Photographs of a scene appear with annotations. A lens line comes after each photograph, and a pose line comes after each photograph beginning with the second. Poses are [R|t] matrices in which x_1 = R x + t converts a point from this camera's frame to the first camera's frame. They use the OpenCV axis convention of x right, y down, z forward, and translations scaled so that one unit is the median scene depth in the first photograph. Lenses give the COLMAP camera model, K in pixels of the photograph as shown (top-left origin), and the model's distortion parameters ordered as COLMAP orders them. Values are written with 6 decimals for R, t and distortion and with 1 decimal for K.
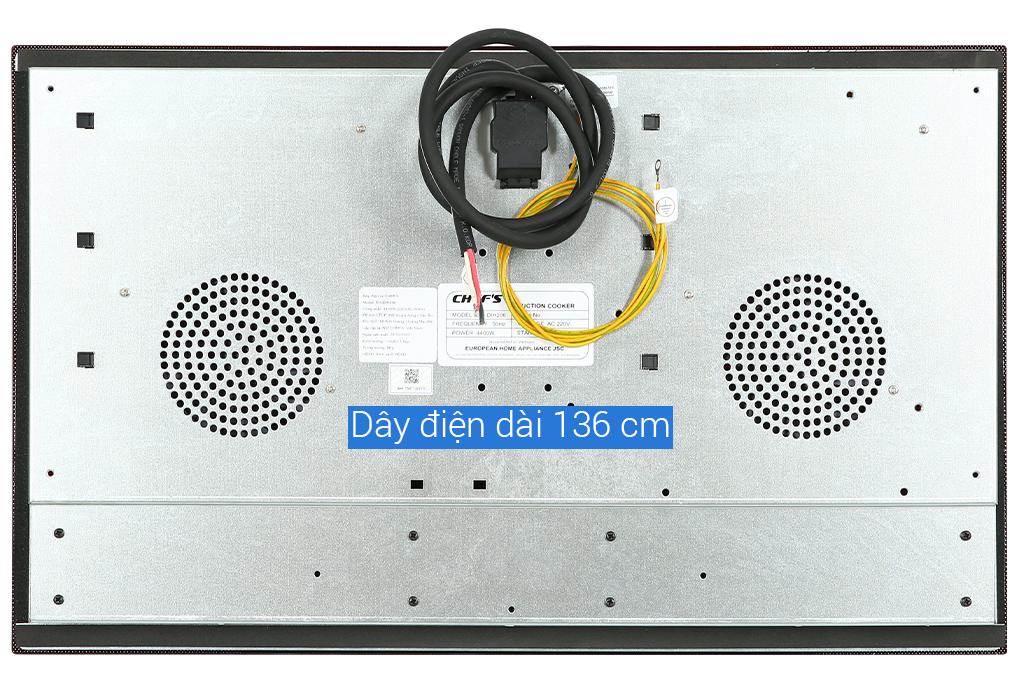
lens RADIAL K [[2127.8, 0, 510.1], [0, 2127.8, 339.3], [0, 0, 1]] dist [0.030478, 0.000000]
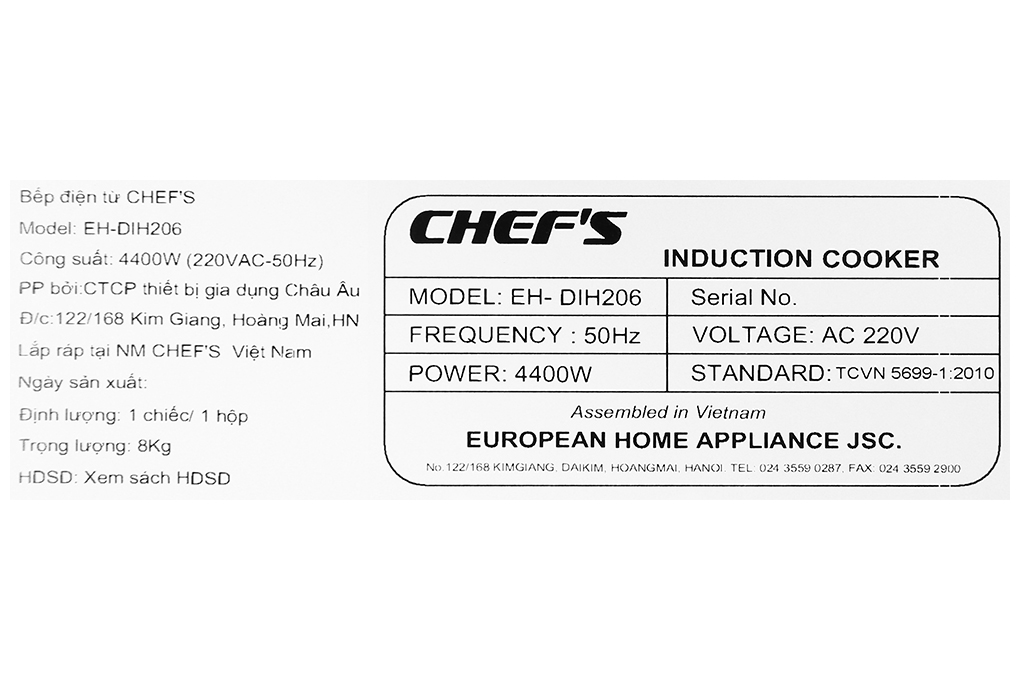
lens RADIAL K [[2127.8, 0, 509.6], [0, 2127.8, 340.9], [0, 0, 1]] dist [0.030478, 0.000000]
pose [[0.984695, 0.001932, 0.174275, -0.057265], [0.000882, 0.999871, -0.016068, -0.002859], [-0.174283, 0.015975, 0.984566, 0.773708]]
